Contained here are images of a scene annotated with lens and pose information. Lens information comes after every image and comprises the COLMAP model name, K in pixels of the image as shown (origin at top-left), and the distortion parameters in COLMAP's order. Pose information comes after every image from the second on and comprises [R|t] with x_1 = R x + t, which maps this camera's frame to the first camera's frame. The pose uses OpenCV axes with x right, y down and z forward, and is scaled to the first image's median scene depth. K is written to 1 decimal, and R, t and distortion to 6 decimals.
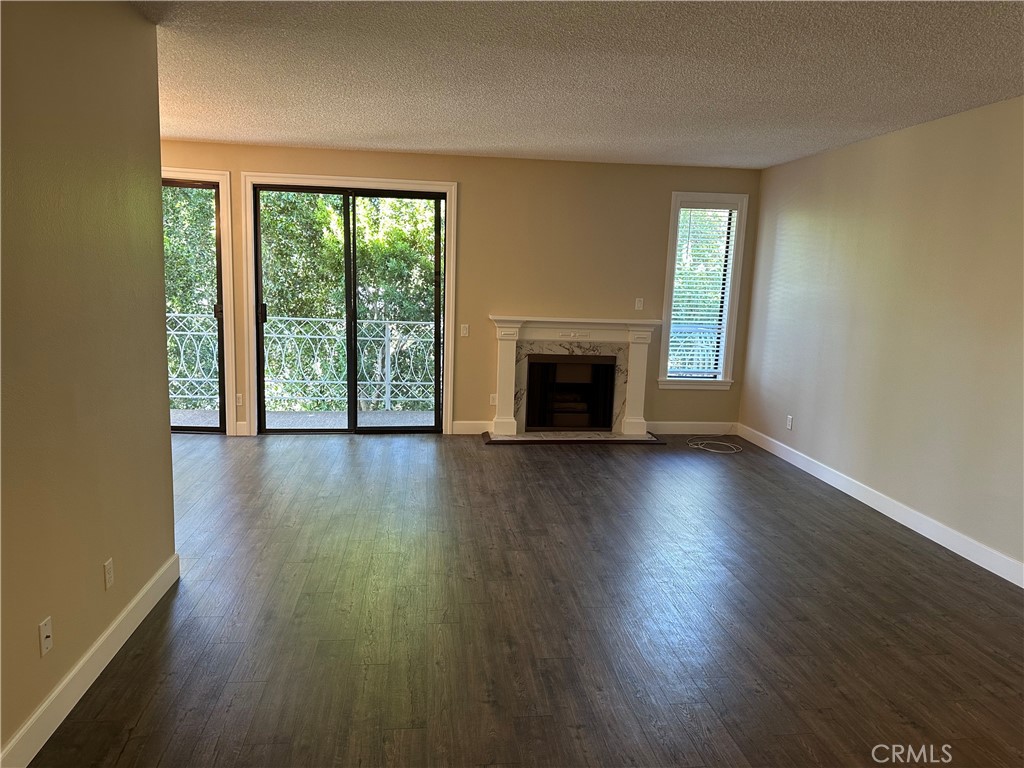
lens RADIAL K [[714.2, 0, 515.6], [0, 714.2, 381.3], [0, 0, 1]] dist [0.168677, -0.292303]
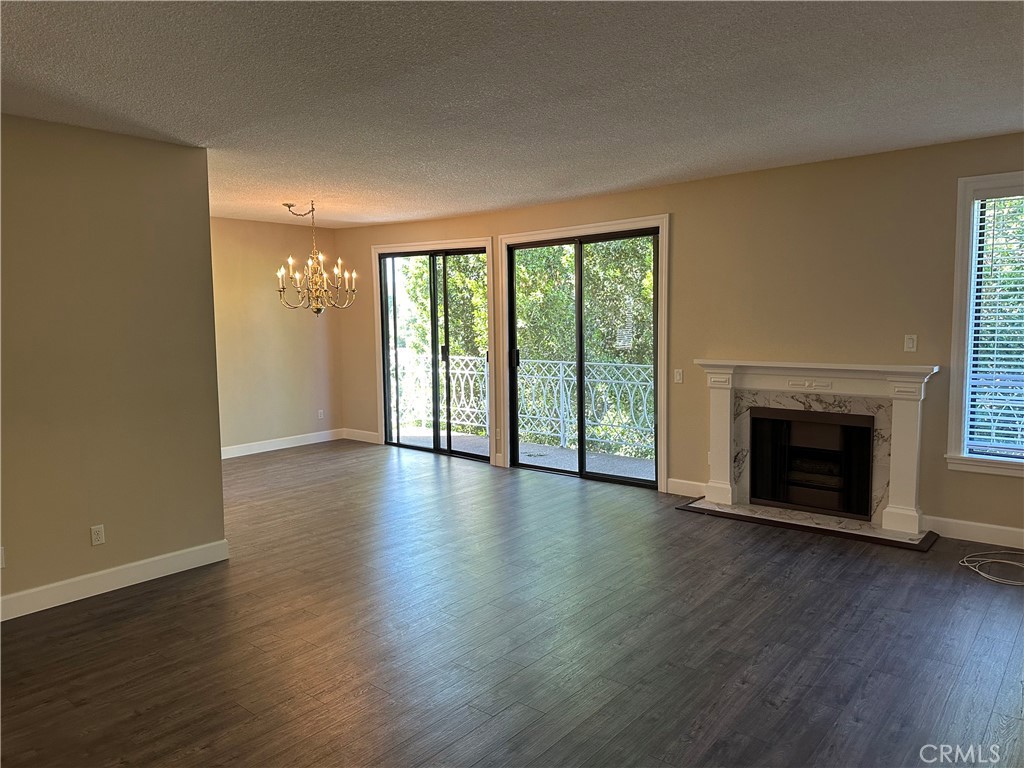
lens RADIAL K [[714.2, 0, 515.6], [0, 714.2, 381.3], [0, 0, 1]] dist [0.168677, -0.292303]
pose [[0.678377, 0.023824, -0.734327, 0.437338], [-0.070166, 0.997007, -0.032474, -0.021514], [0.731356, 0.073554, 0.678018, 0.248149]]
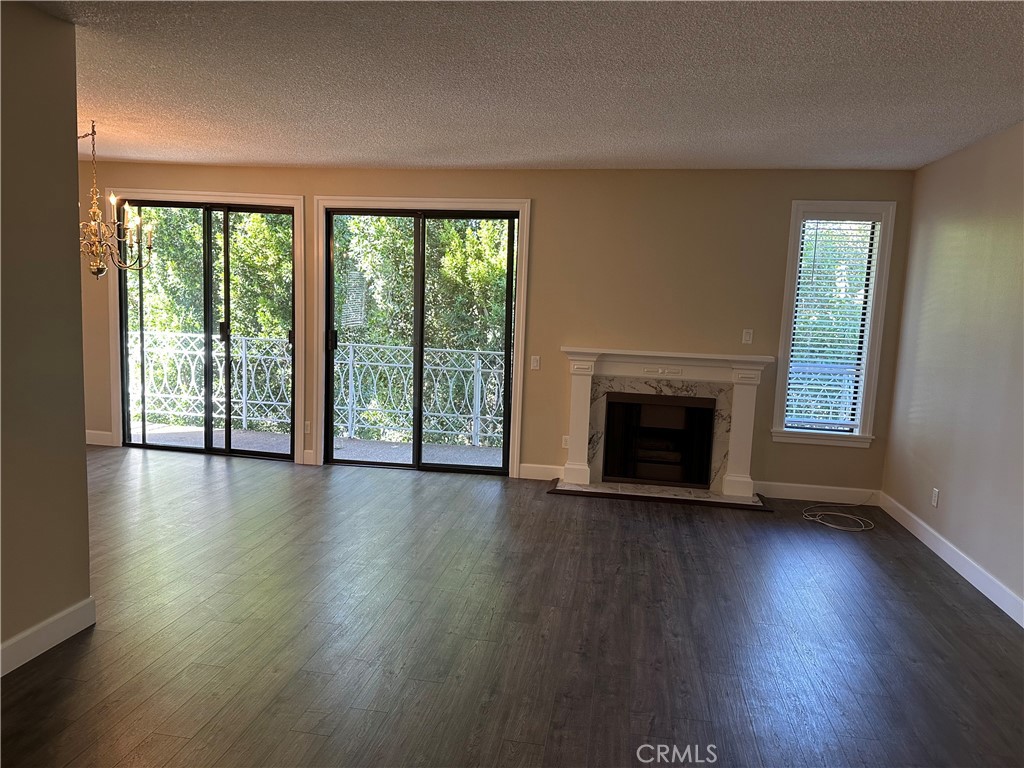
lens RADIAL K [[714.2, 0, 515.6], [0, 714.2, 381.3], [0, 0, 1]] dist [0.168677, -0.292303]
pose [[0.959855, 0.035827, -0.278200, 0.151952], [-0.047876, 0.998181, -0.036636, -0.013740], [0.276381, 0.048485, 0.959824, 0.135708]]
